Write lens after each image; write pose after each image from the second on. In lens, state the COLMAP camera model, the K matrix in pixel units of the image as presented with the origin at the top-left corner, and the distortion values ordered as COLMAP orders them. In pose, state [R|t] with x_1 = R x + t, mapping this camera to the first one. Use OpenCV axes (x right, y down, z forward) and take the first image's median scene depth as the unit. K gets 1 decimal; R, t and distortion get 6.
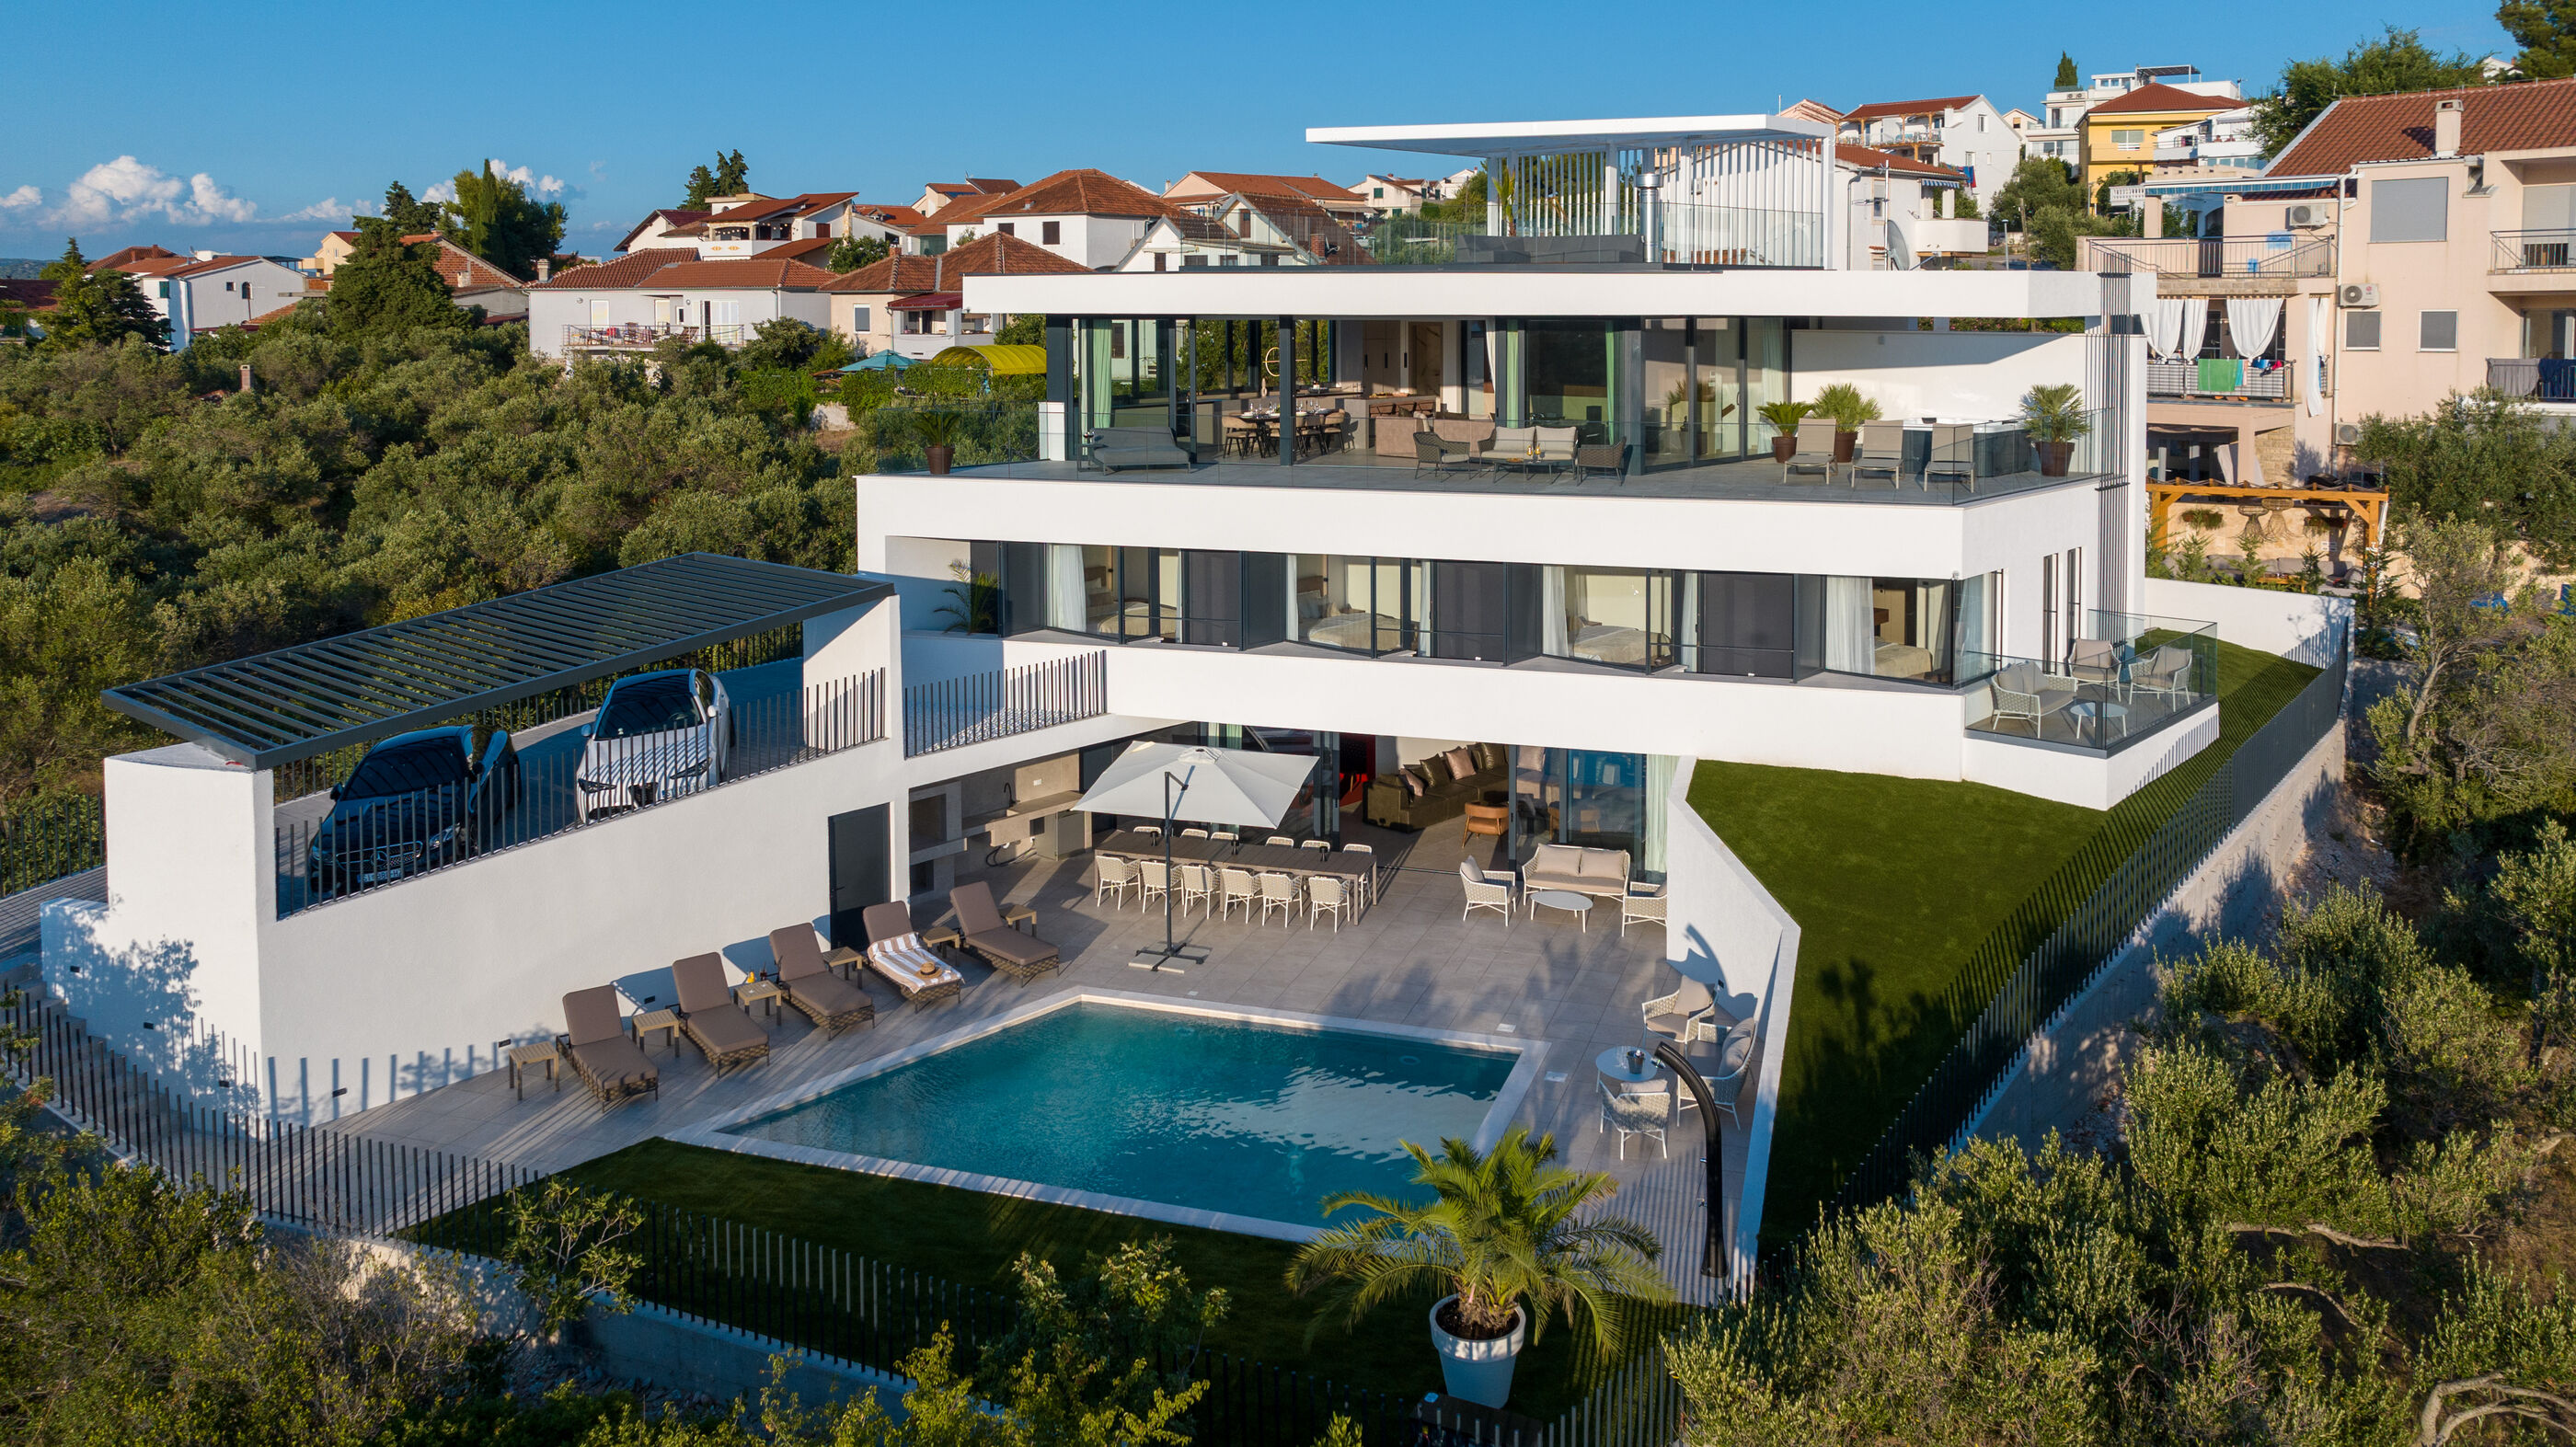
lens RADIAL K [[1966.5, 0, 1360.6], [0, 1966.5, 423.9], [0, 0, 1]] dist [-0.015240, 0.033375]
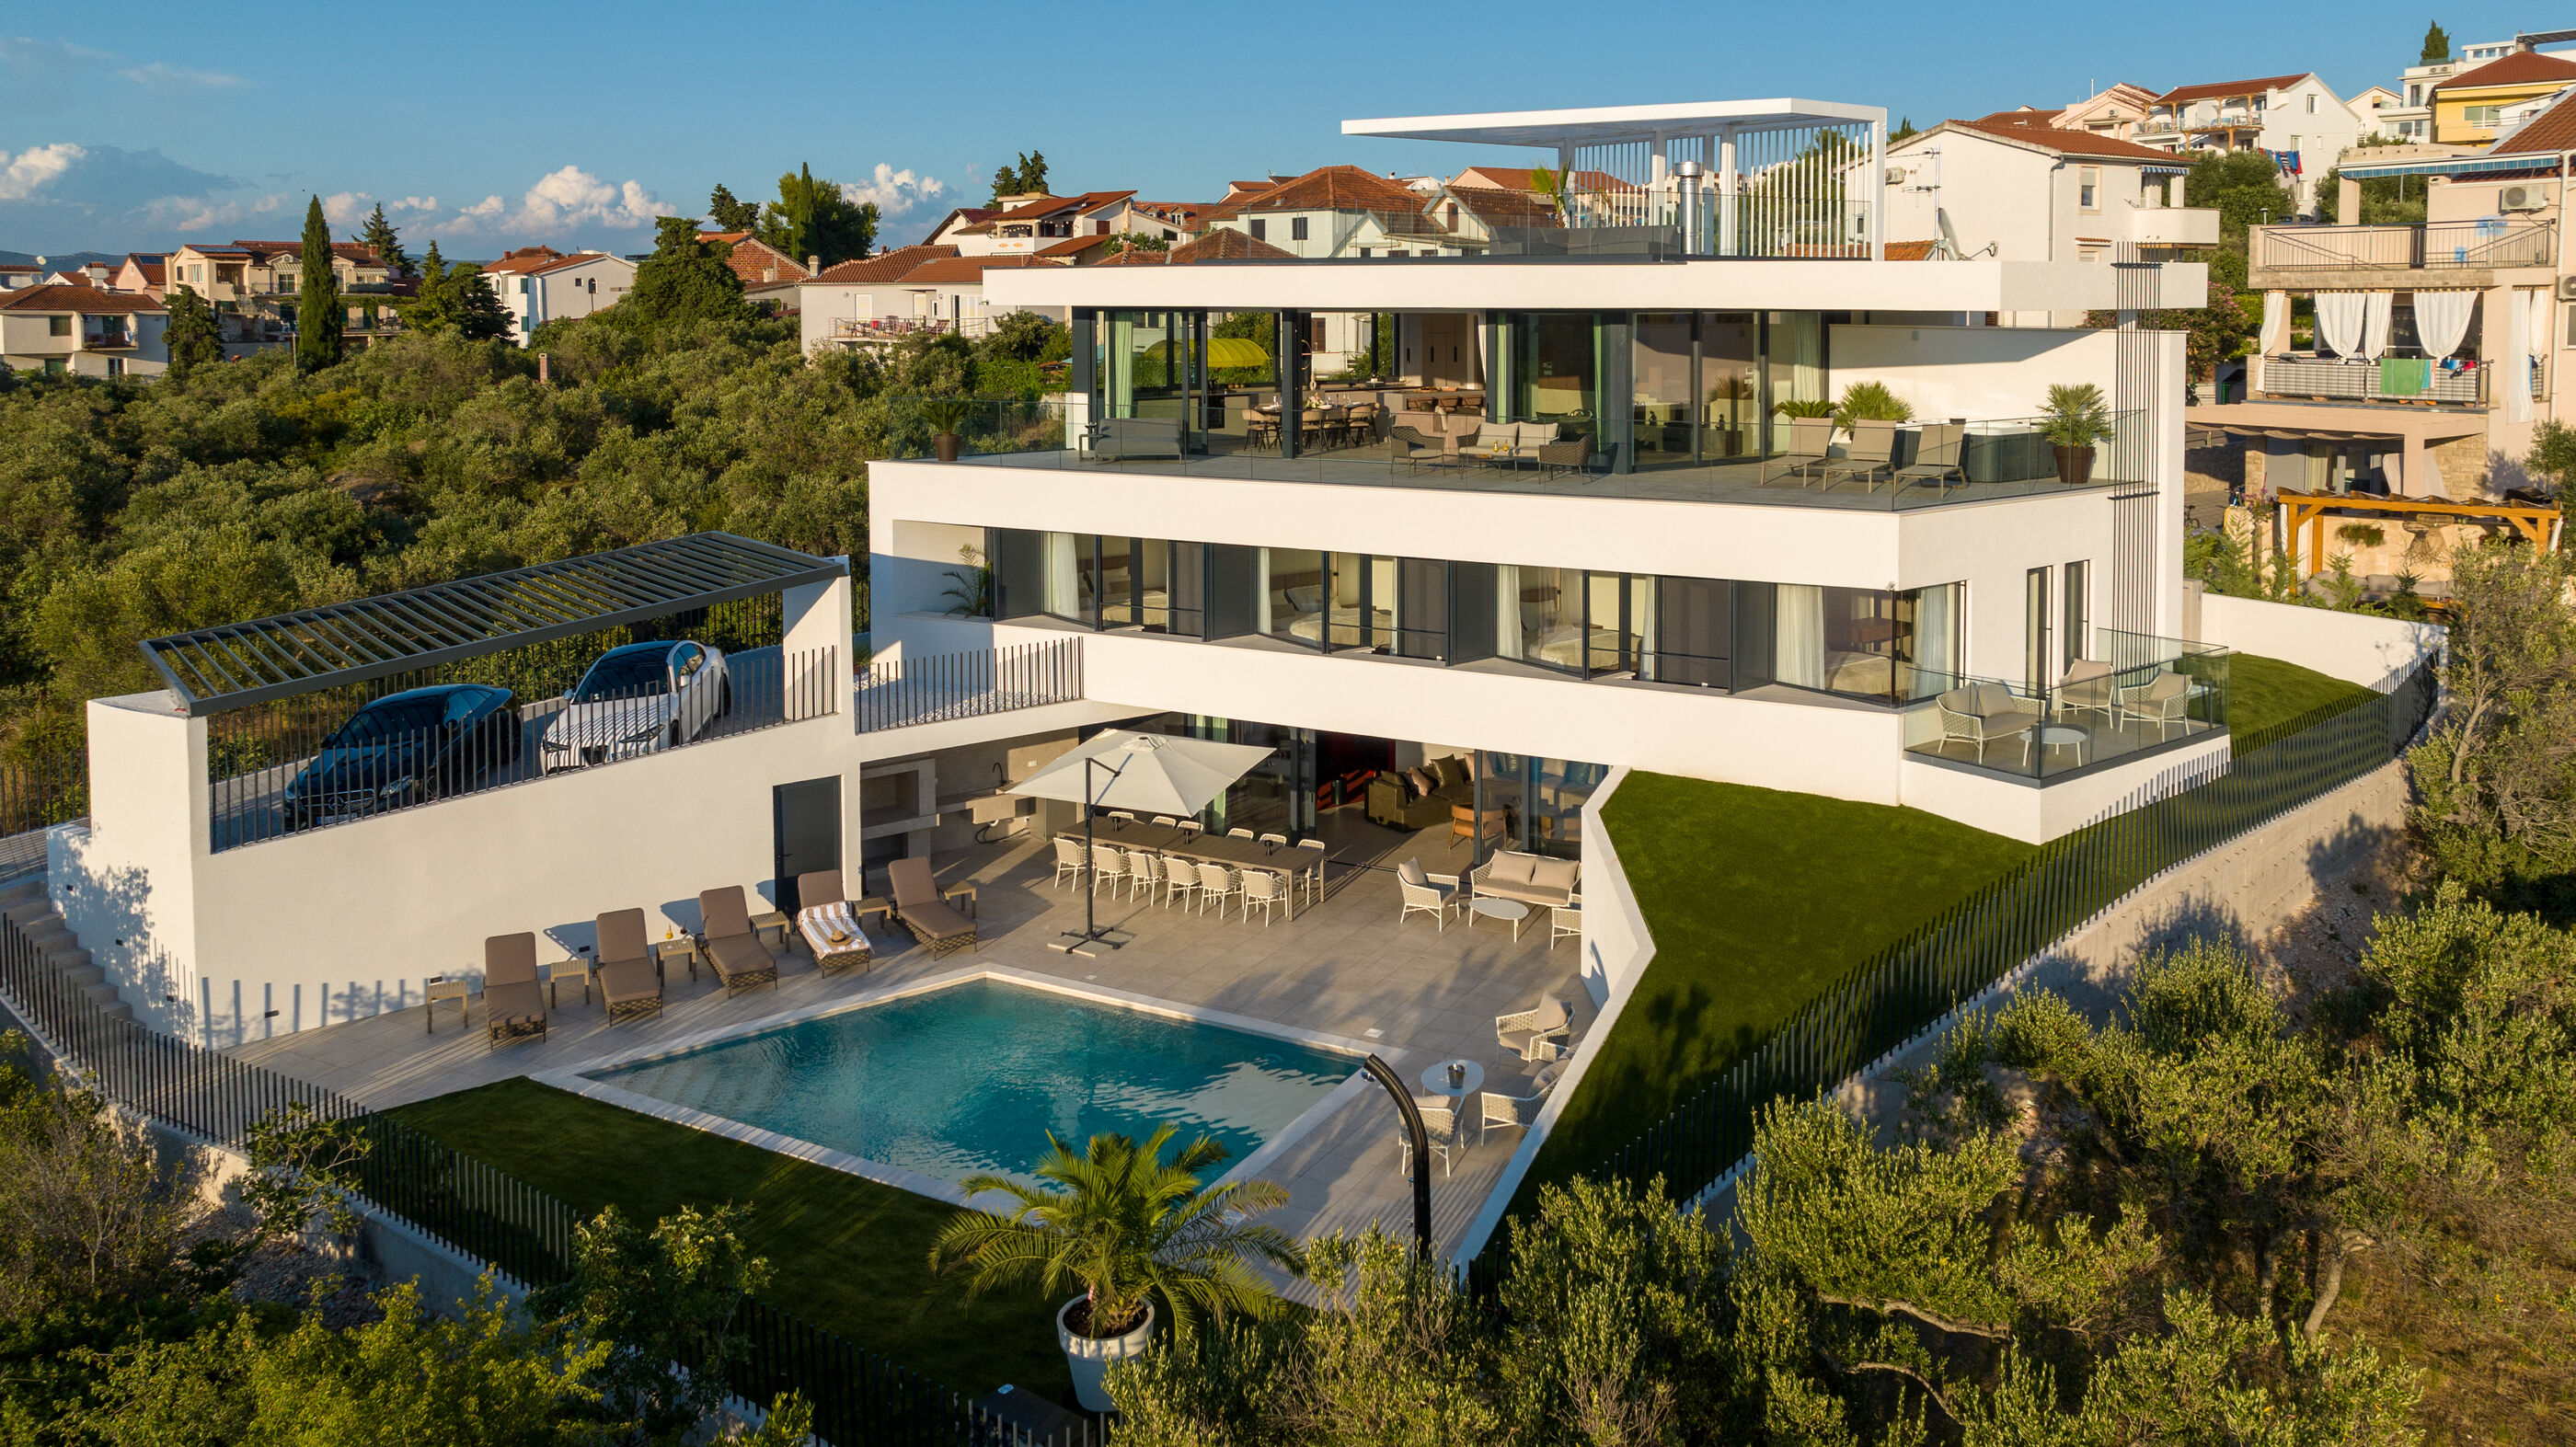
lens RADIAL K [[1966.5, 0, 1352.0], [0, 1966.5, 424.1], [0, 0, 1]] dist [-0.015240, 0.033375]
pose [[0.981699, 0.012815, -0.190008, 0.194944], [-0.012386, 0.999917, 0.003449, -0.000097], [0.190036, -0.001033, 0.981777, 0.026971]]
